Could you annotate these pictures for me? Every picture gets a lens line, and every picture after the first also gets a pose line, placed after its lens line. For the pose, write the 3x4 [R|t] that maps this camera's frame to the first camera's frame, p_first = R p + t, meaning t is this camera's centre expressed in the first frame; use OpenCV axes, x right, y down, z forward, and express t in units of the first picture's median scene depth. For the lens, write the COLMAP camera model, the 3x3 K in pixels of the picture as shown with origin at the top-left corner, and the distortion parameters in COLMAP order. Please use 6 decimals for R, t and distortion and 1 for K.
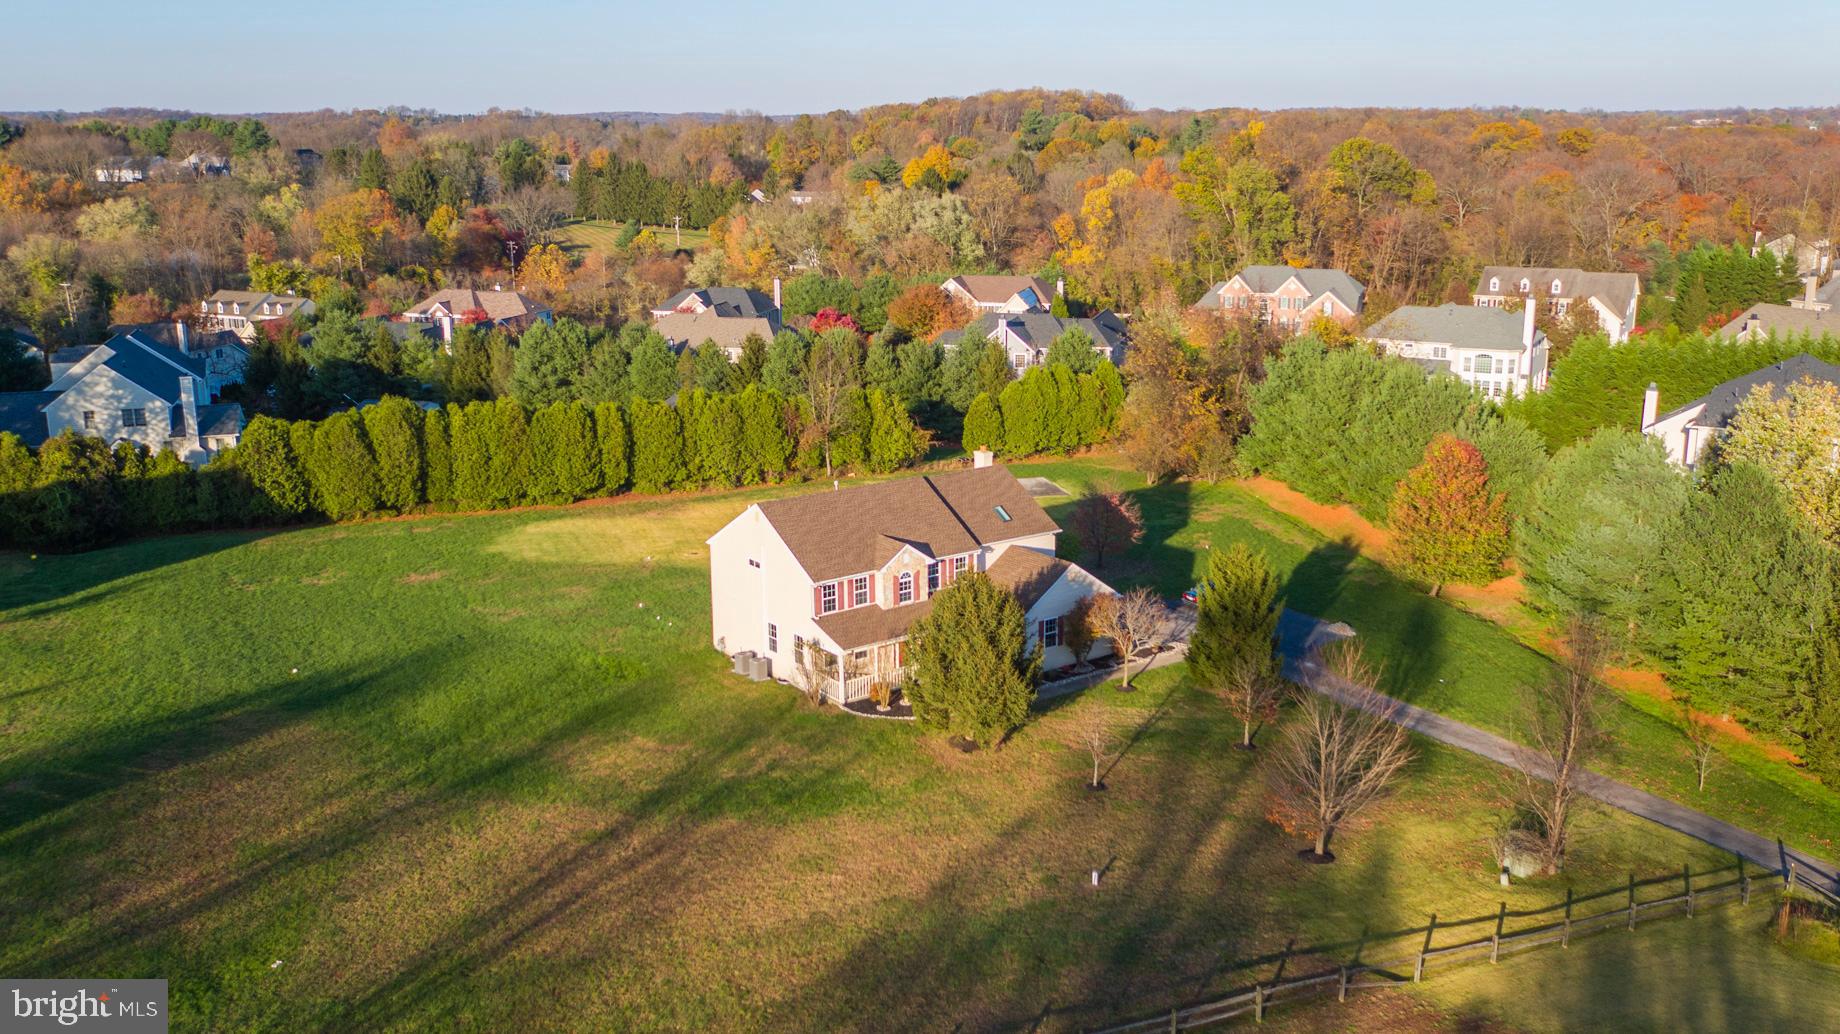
lens RADIAL K [[1627.6, 0, 922.3], [0, 1627.6, 521.4], [0, 0, 1]] dist [0.040440, -0.018655]
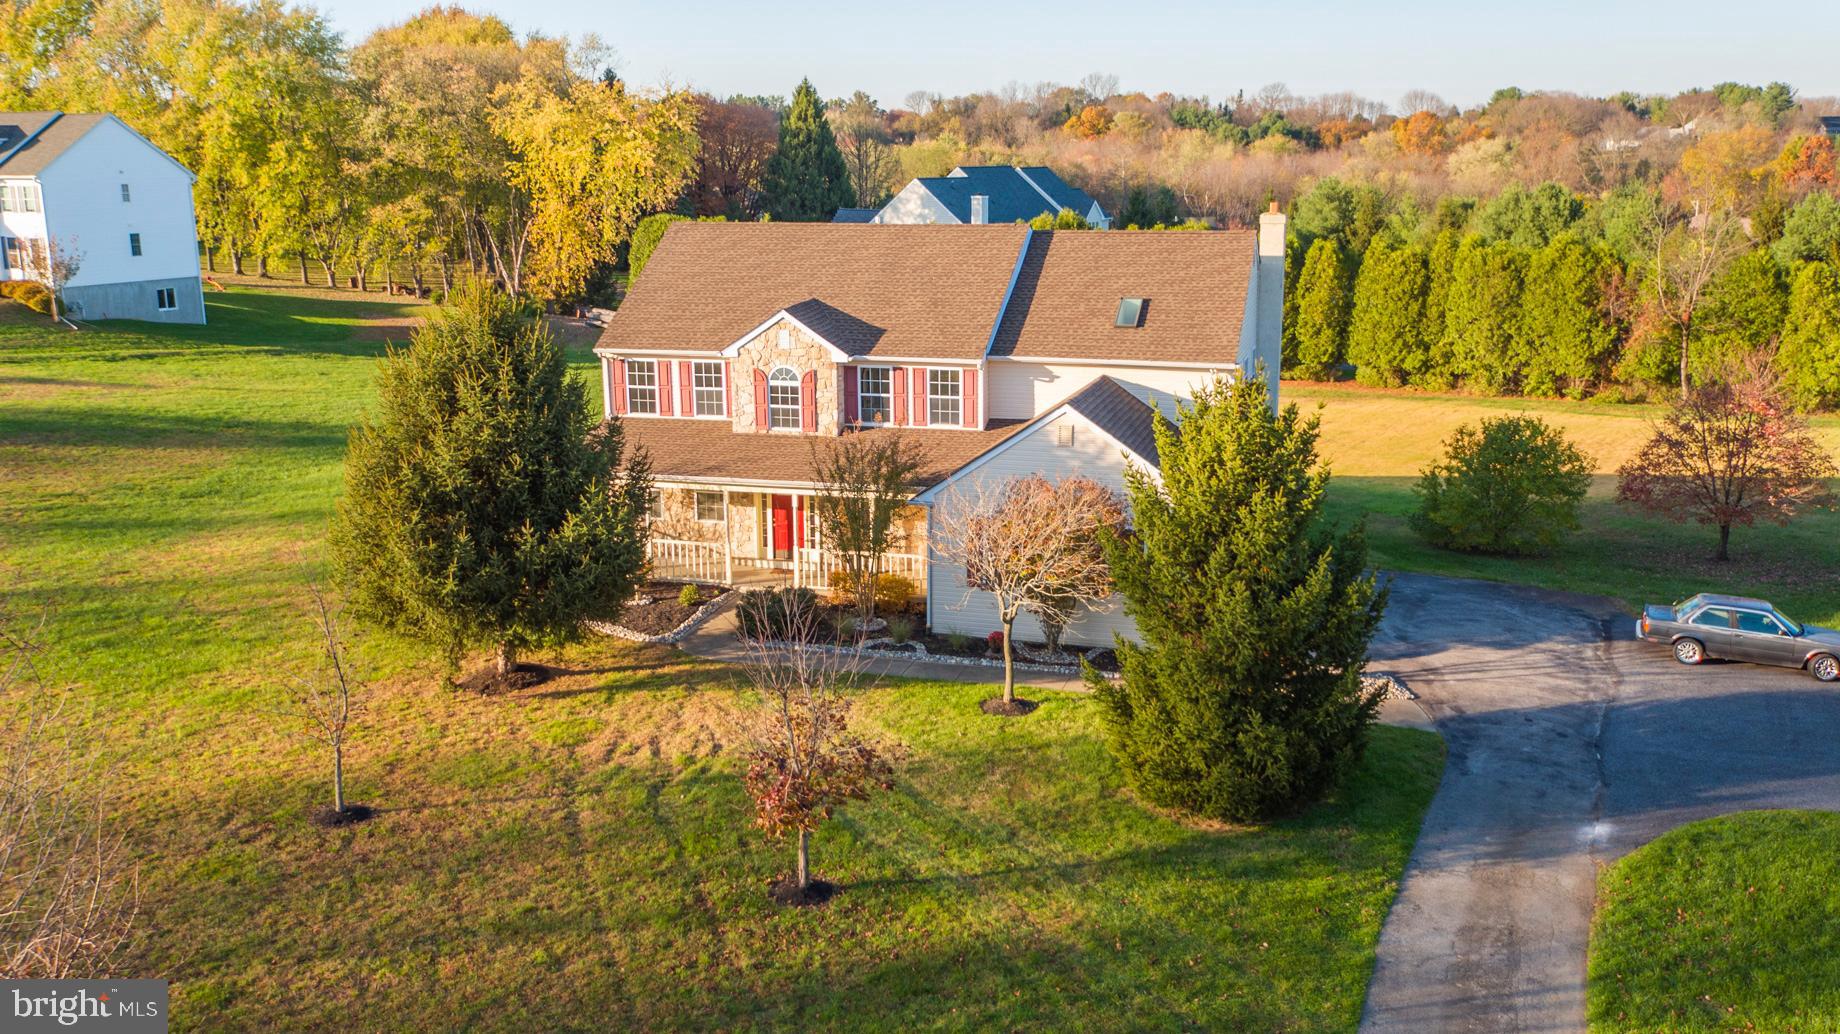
lens RADIAL K [[1627.6, 0, 919.7], [0, 1627.6, 512.9], [0, 0, 1]] dist [0.040440, -0.018655]
pose [[0.598201, 0.175589, -0.781872, 0.255641], [-0.186738, 0.979382, 0.077073, 0.017527], [0.779285, 0.099900, 0.618656, 0.446723]]
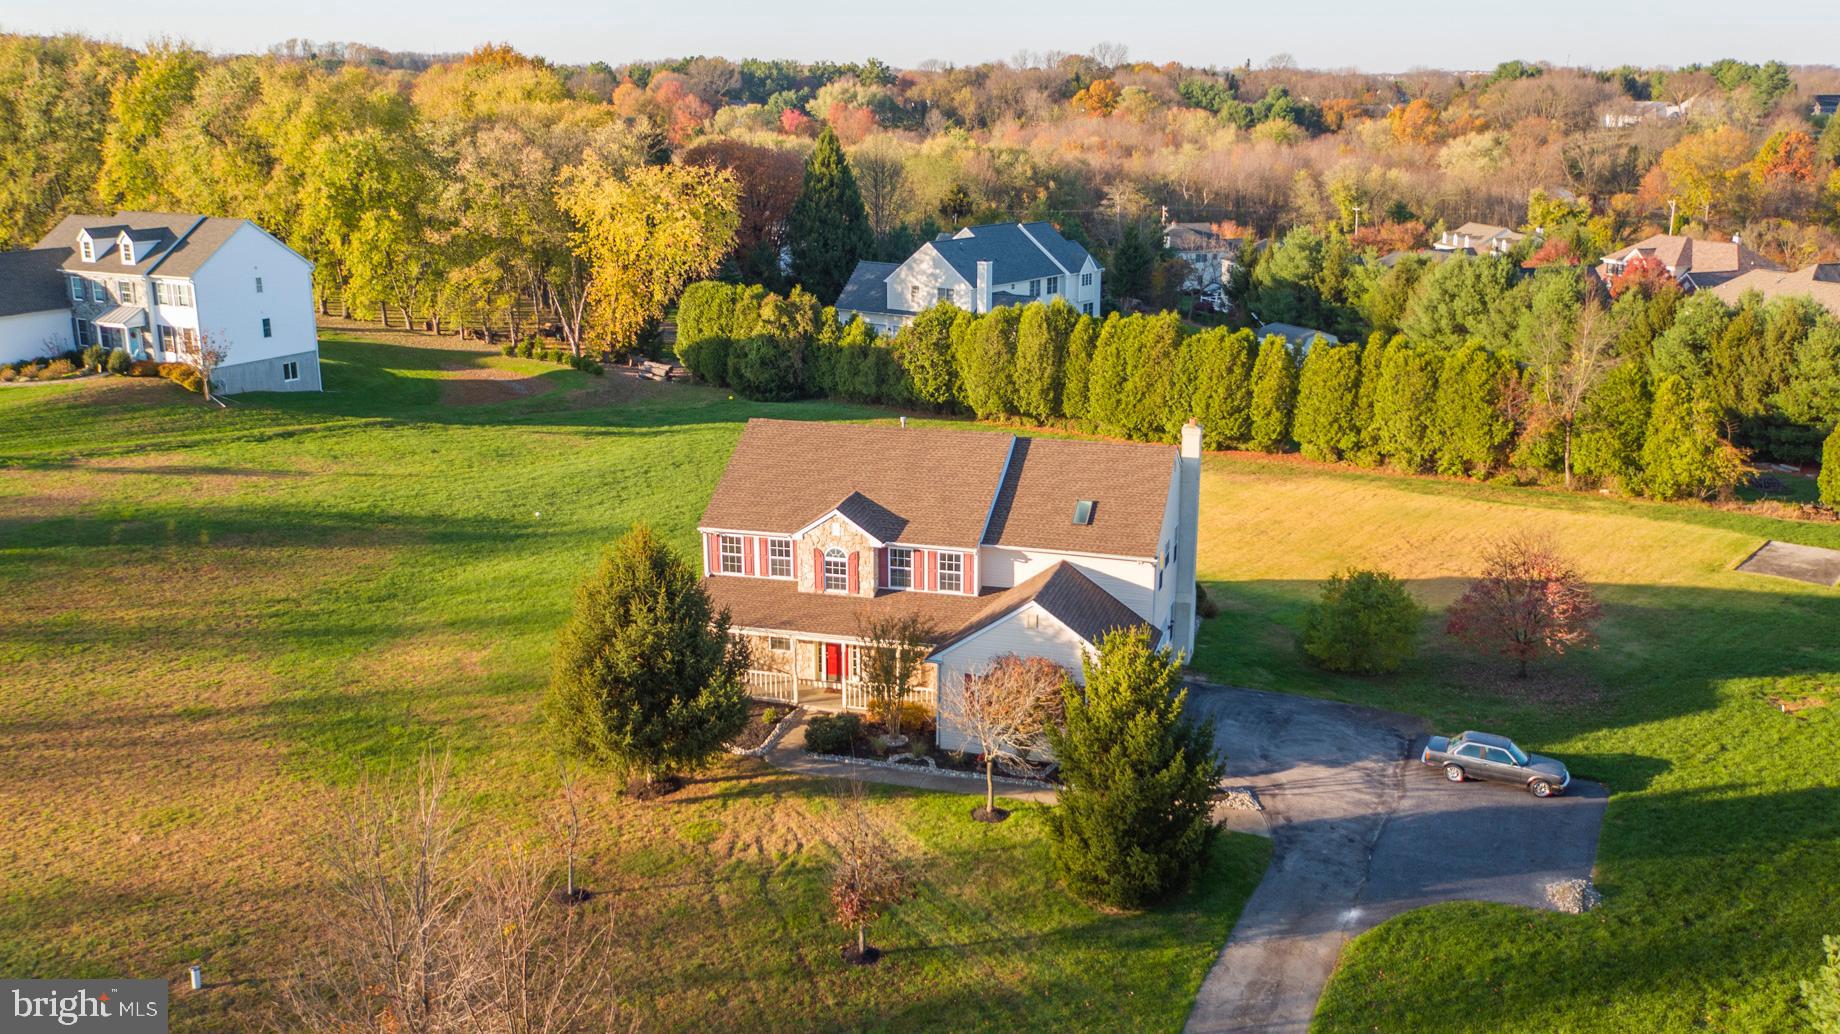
lens RADIAL K [[1627.6, 0, 921.0], [0, 1627.6, 517.2], [0, 0, 1]] dist [0.040440, -0.018655]
pose [[0.593439, 0.210167, -0.776956, 0.341424], [-0.195273, 0.974062, 0.114335, -0.042818], [0.780832, 0.083868, 0.619086, 0.364336]]
